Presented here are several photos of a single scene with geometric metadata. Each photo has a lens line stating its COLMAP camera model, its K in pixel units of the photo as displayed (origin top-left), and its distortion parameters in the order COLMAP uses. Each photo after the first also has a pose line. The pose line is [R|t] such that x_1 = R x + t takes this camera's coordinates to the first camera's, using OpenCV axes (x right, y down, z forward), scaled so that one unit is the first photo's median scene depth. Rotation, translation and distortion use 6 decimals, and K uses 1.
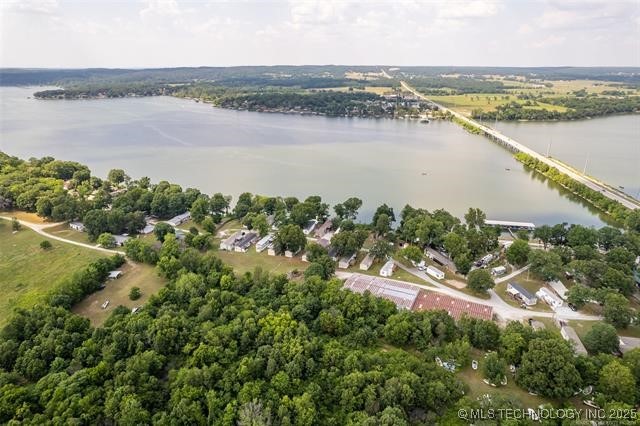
lens RADIAL K [[411.6, 0, 323.0], [0, 411.6, 213.0], [0, 0, 1]] dist [-0.081267, 0.079307]
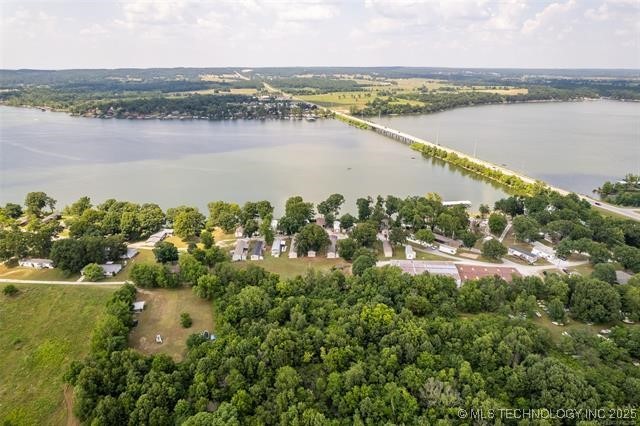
lens RADIAL K [[411.6, 0, 323.0], [0, 411.6, 213.0], [0, 0, 1]] dist [-0.081267, 0.079307]
pose [[0.937150, -0.118772, 0.328089, -0.068642], [0.119790, 0.992651, 0.017184, -0.002541], [-0.327719, 0.023198, 0.944491, 0.006631]]
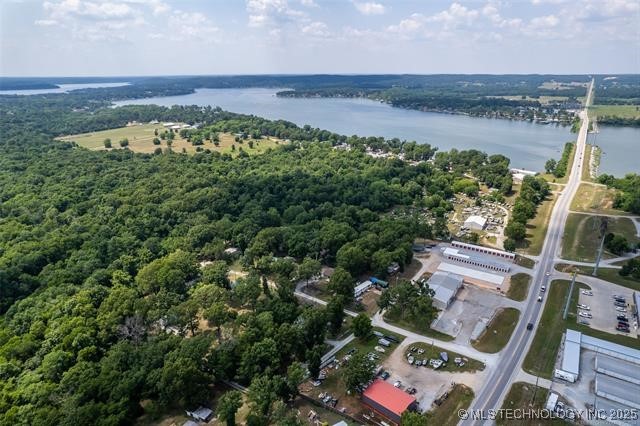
lens RADIAL K [[411.6, 0, 323.0], [0, 411.6, 213.0], [0, 0, 1]] dist [-0.081267, 0.079307]
pose [[0.883374, 0.148954, -0.444368, 0.177354], [-0.155678, 0.987573, 0.021562, 0.086606], [0.442057, 0.050131, 0.895585, -0.262855]]
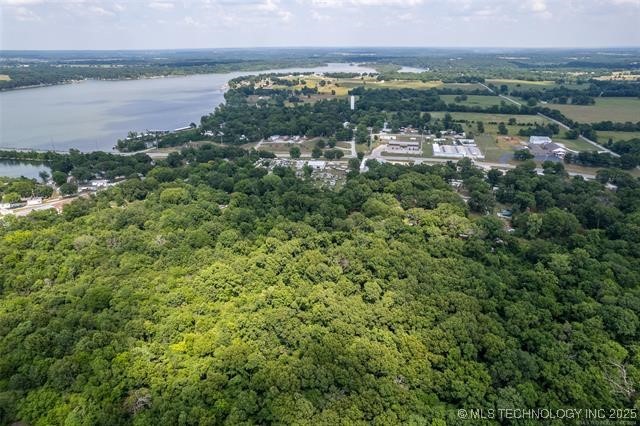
lens RADIAL K [[411.6, 0, 323.0], [0, 411.6, 213.0], [0, 0, 1]] dist [-0.081267, 0.079307]
pose [[0.114406, -0.382295, 0.916930, -0.174444], [0.348629, 0.879739, 0.323290, 0.011407], [-0.930252, 0.282682, 0.233927, -0.064707]]
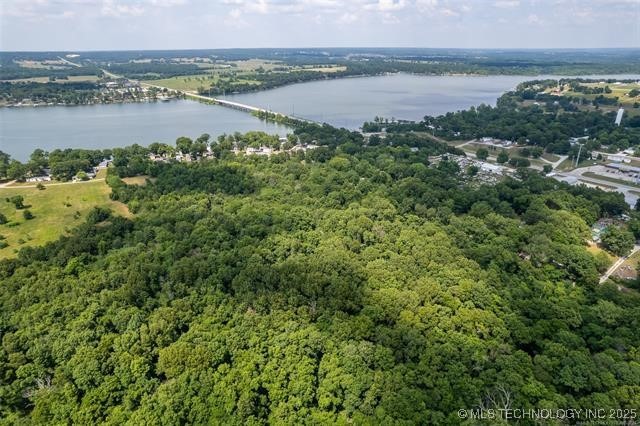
lens RADIAL K [[411.6, 0, 323.0], [0, 411.6, 213.0], [0, 0, 1]] dist [-0.081267, 0.079307]
pose [[0.749816, -0.255730, 0.610228, -0.164636], [0.232401, 0.965316, 0.118976, 0.047404], [-0.619489, 0.052607, 0.783241, -0.163579]]
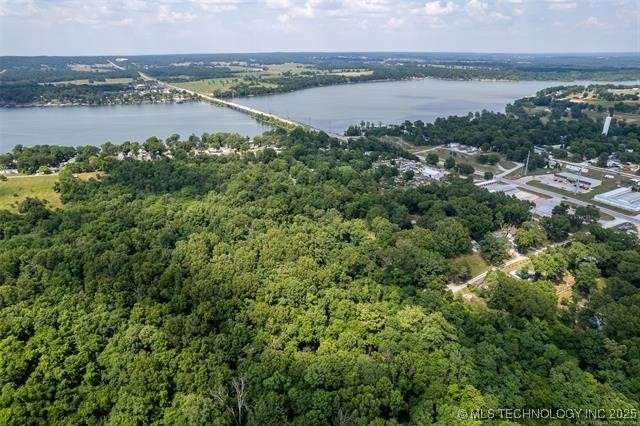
lens RADIAL K [[411.6, 0, 323.0], [0, 411.6, 213.0], [0, 0, 1]] dist [-0.081267, 0.079307]
pose [[0.815285, -0.219657, 0.535781, -0.104824], [0.204370, 0.974868, 0.088686, 0.067077], [-0.541796, 0.037194, 0.839687, -0.216985]]
